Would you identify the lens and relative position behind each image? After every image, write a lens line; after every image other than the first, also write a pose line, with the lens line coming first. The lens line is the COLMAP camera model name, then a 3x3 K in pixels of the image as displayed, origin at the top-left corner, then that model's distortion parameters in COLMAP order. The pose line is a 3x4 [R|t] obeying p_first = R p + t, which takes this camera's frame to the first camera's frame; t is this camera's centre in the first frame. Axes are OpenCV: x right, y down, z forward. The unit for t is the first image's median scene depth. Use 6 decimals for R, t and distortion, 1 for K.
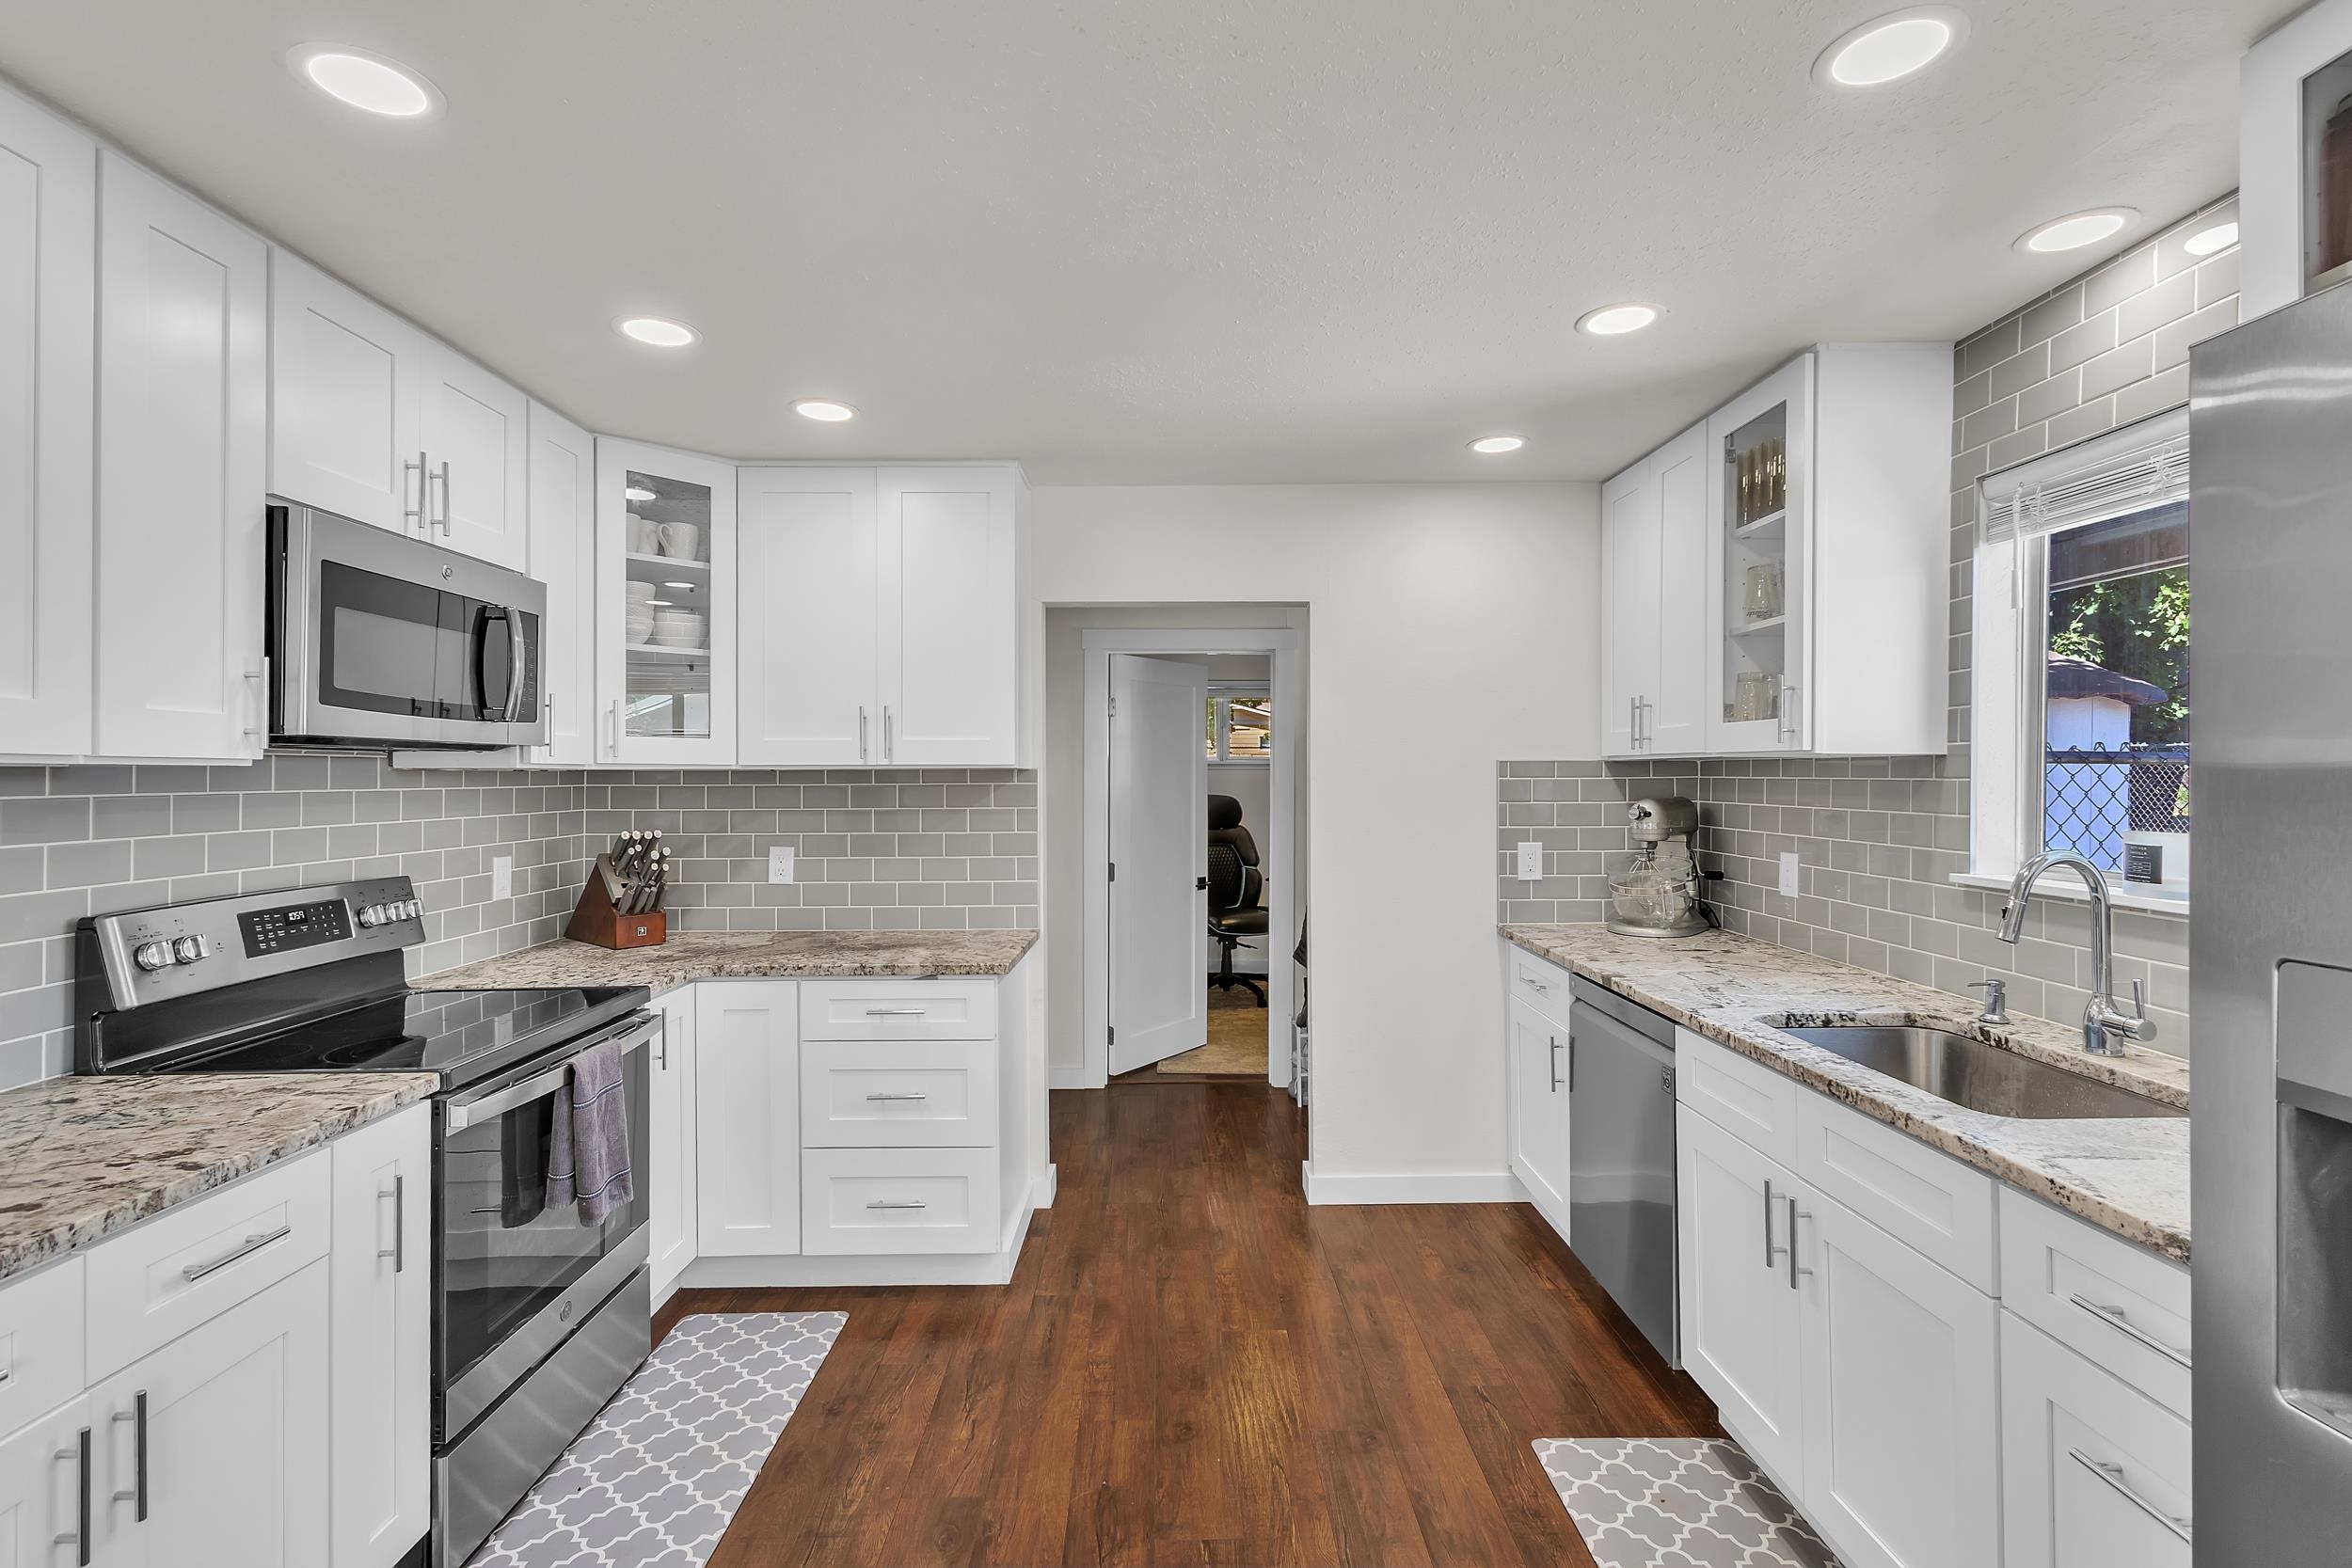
lens RADIAL K [[1097.2, 0, 1175.4], [0, 1097.2, 774.9], [0, 0, 1]] dist [0.014847, -0.000416]
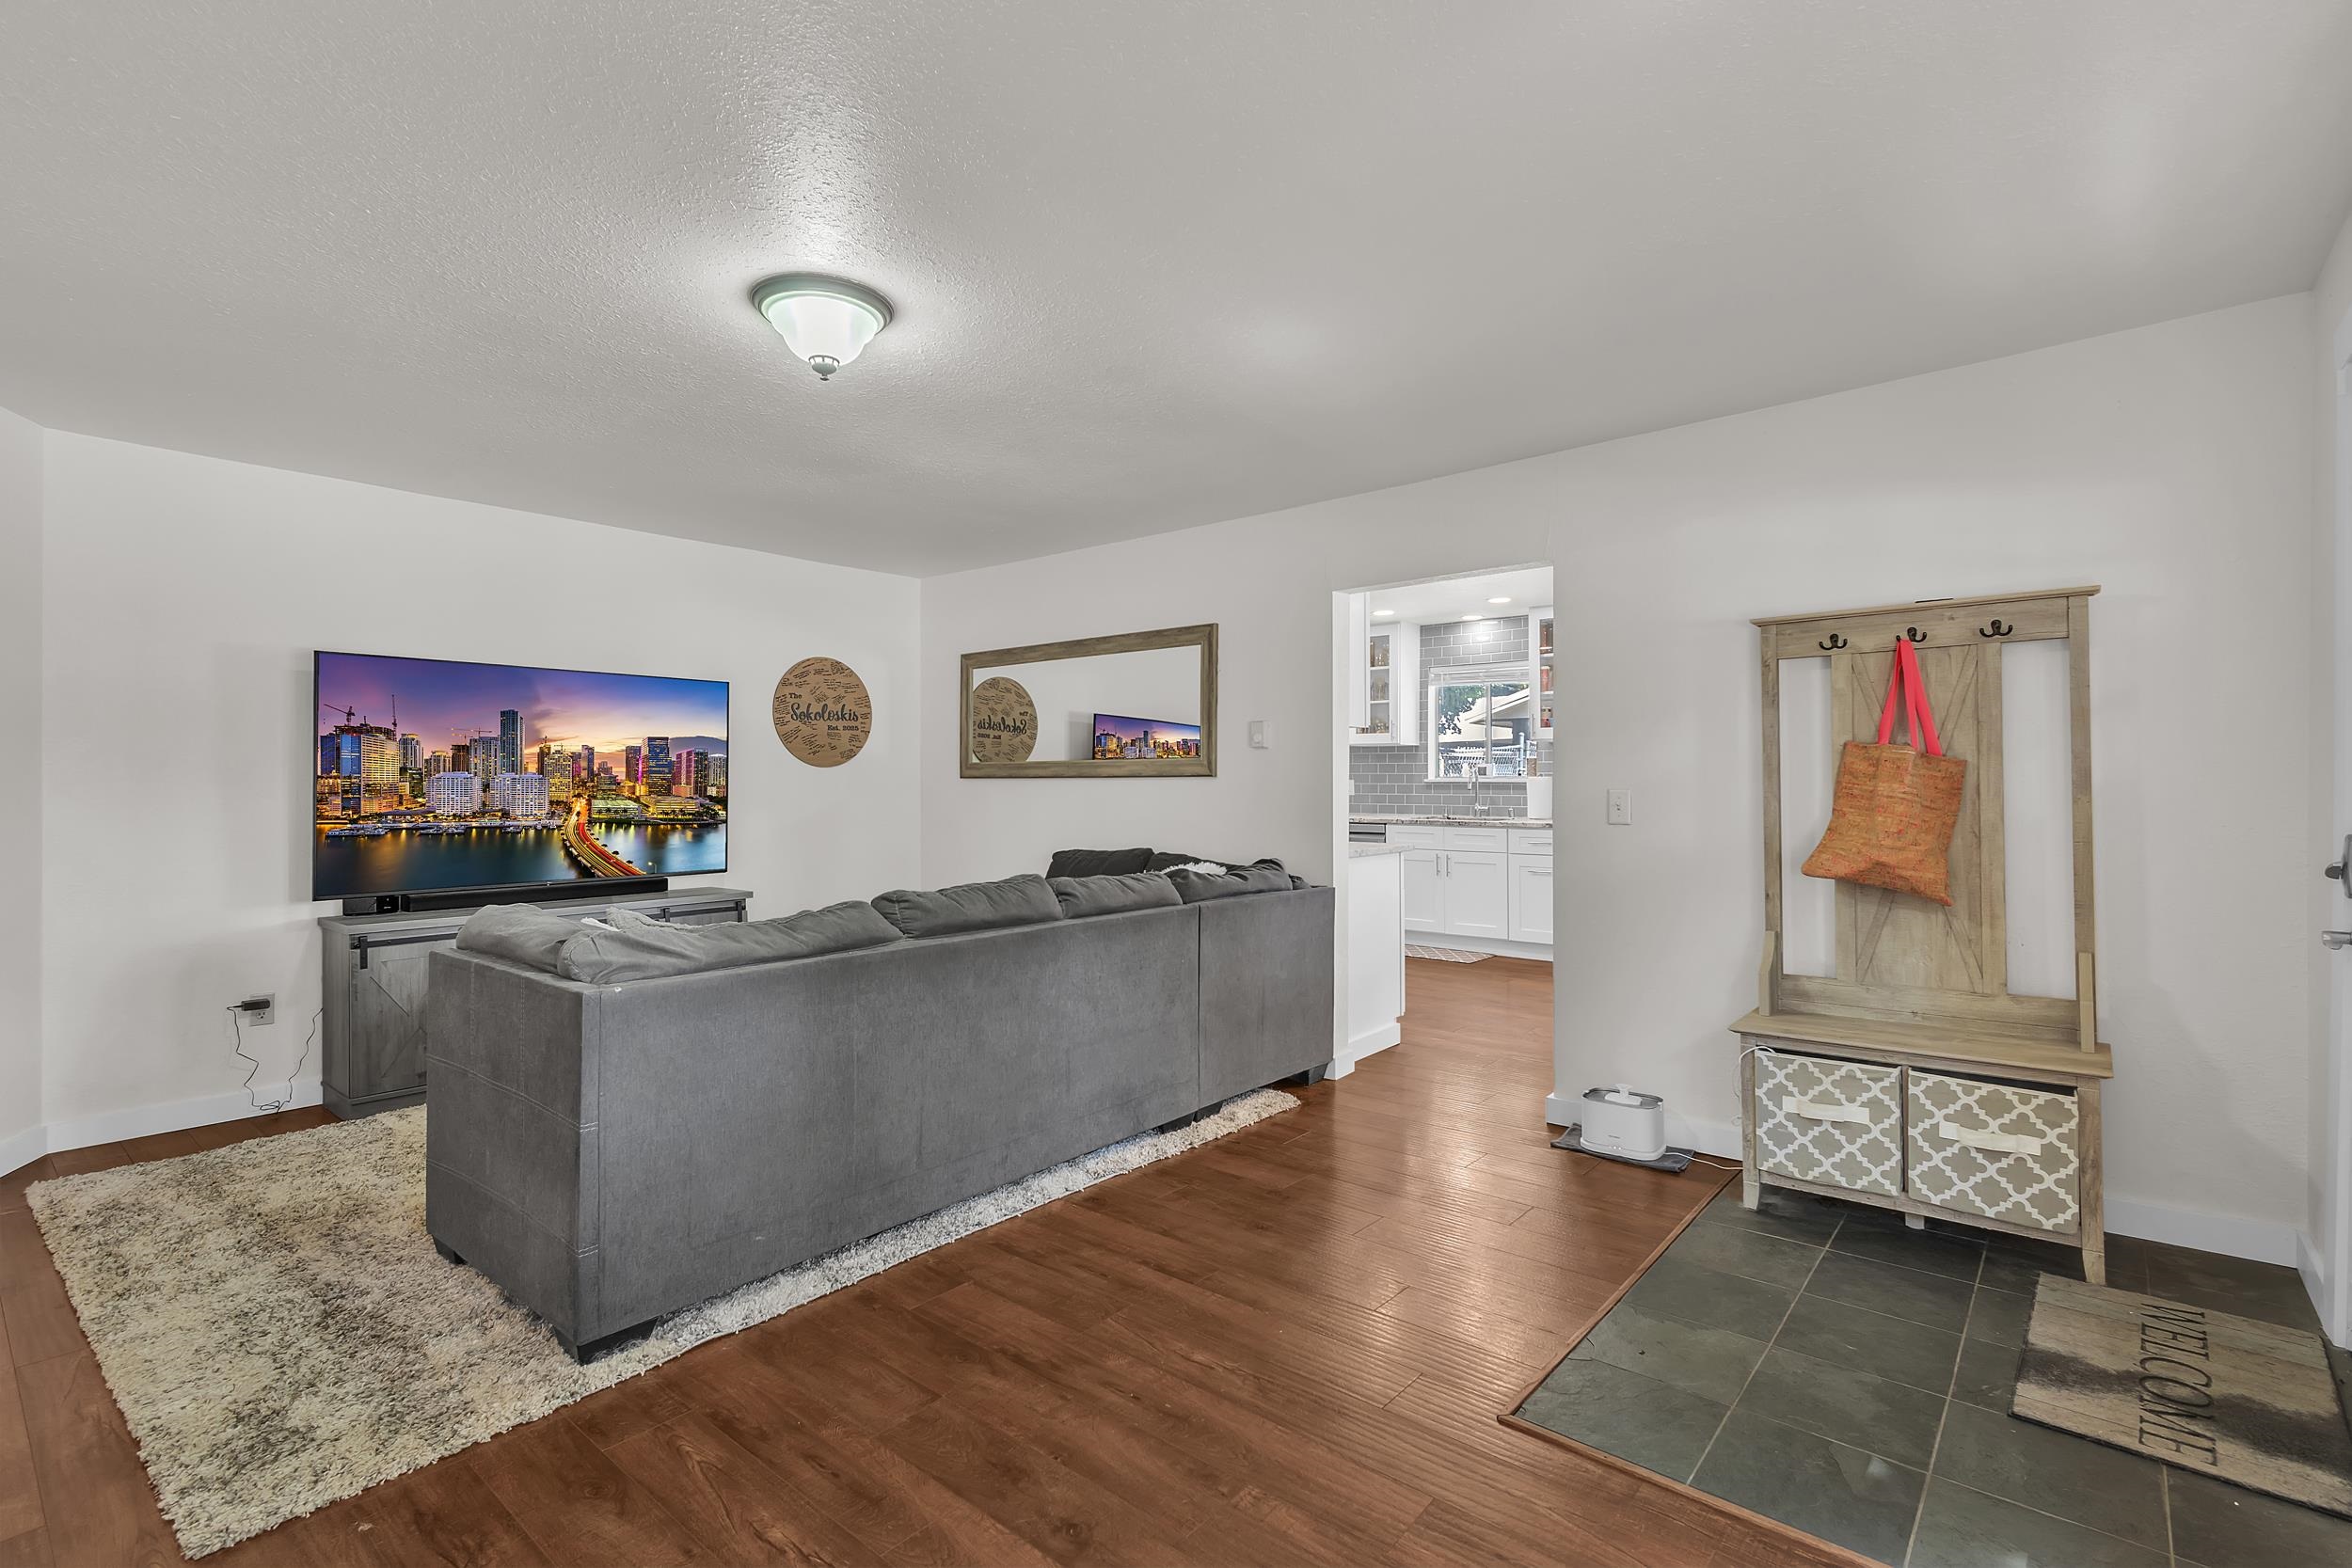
lens RADIAL K [[1073.9, 0, 1185.7], [0, 1073.9, 782.9], [0, 0, 1]] dist [0.001394, -0.000248]
pose [[0.655207, -0.007083, 0.755416, -2.152263], [-0.002059, 0.999936, 0.011162, 0.059155], [-0.755447, -0.008868, 0.655150, -0.592099]]
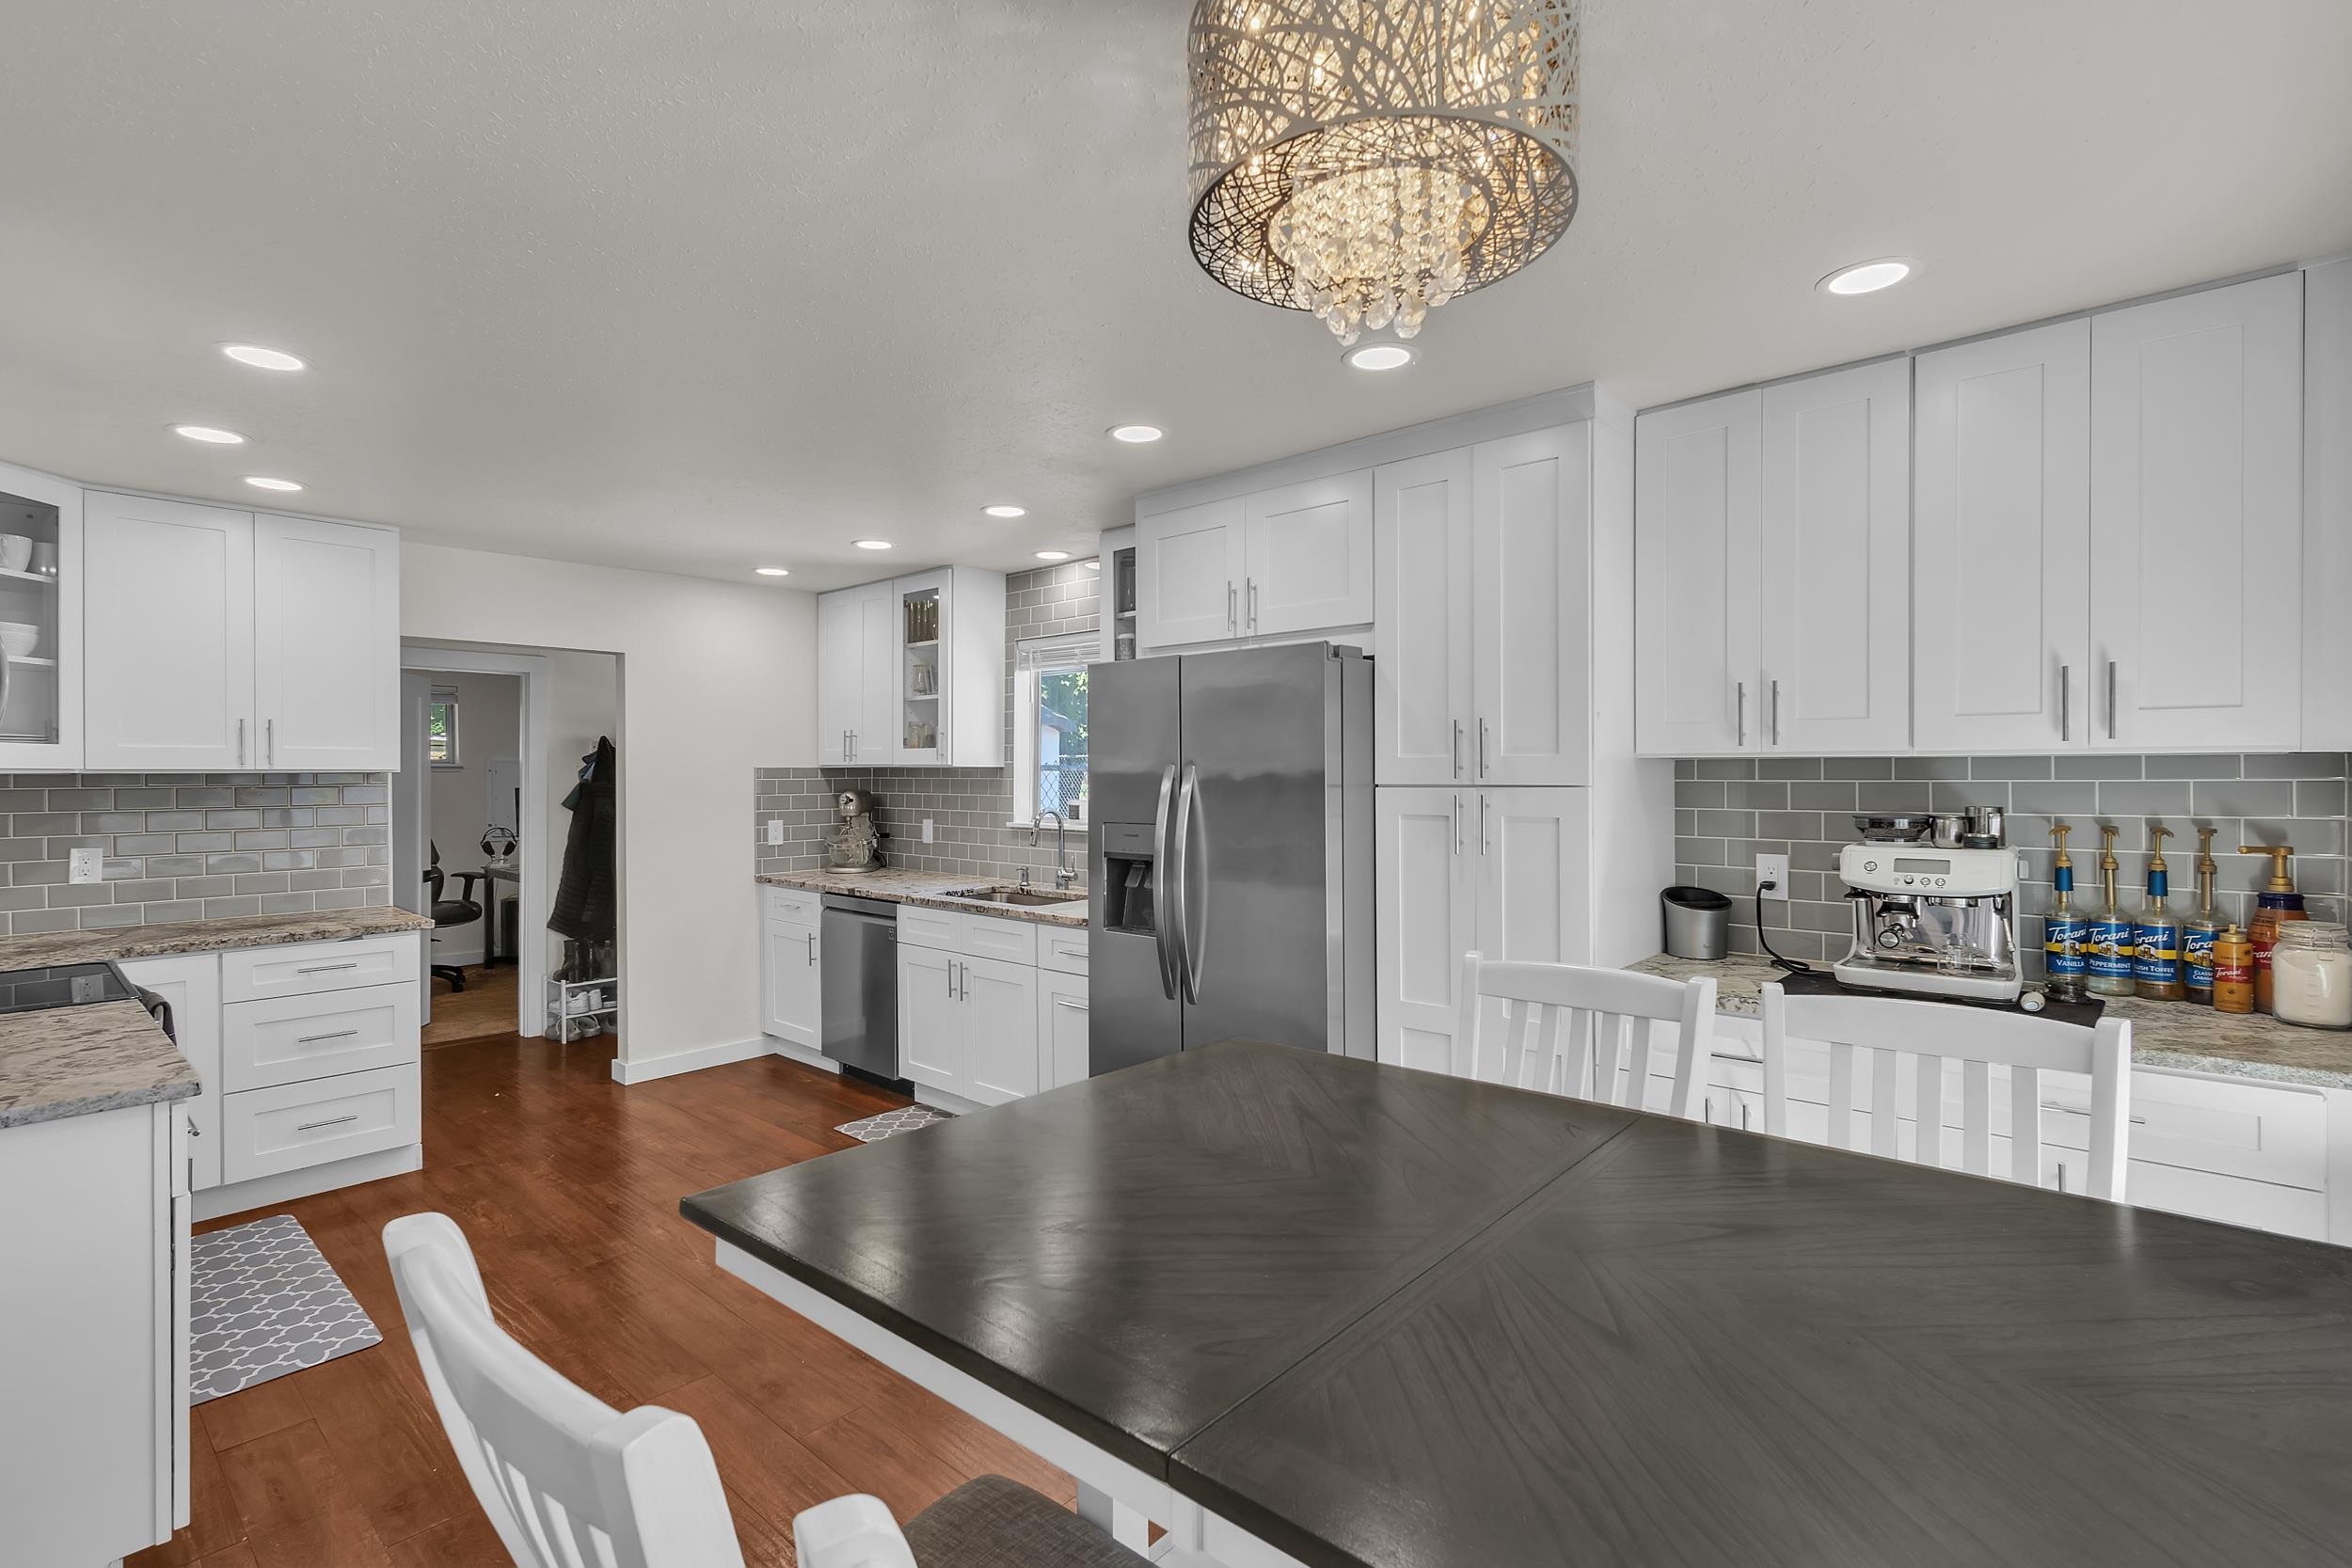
lens RADIAL K [[1073.9, 0, 1185.7], [0, 1073.9, 782.9], [0, 0, 1]] dist [0.001394, -0.000248]
pose [[0.672346, -0.006393, 0.740210, -0.556962], [0.001632, 0.999973, 0.007155, -0.001958], [-0.740236, -0.003603, 0.672338, -0.603881]]
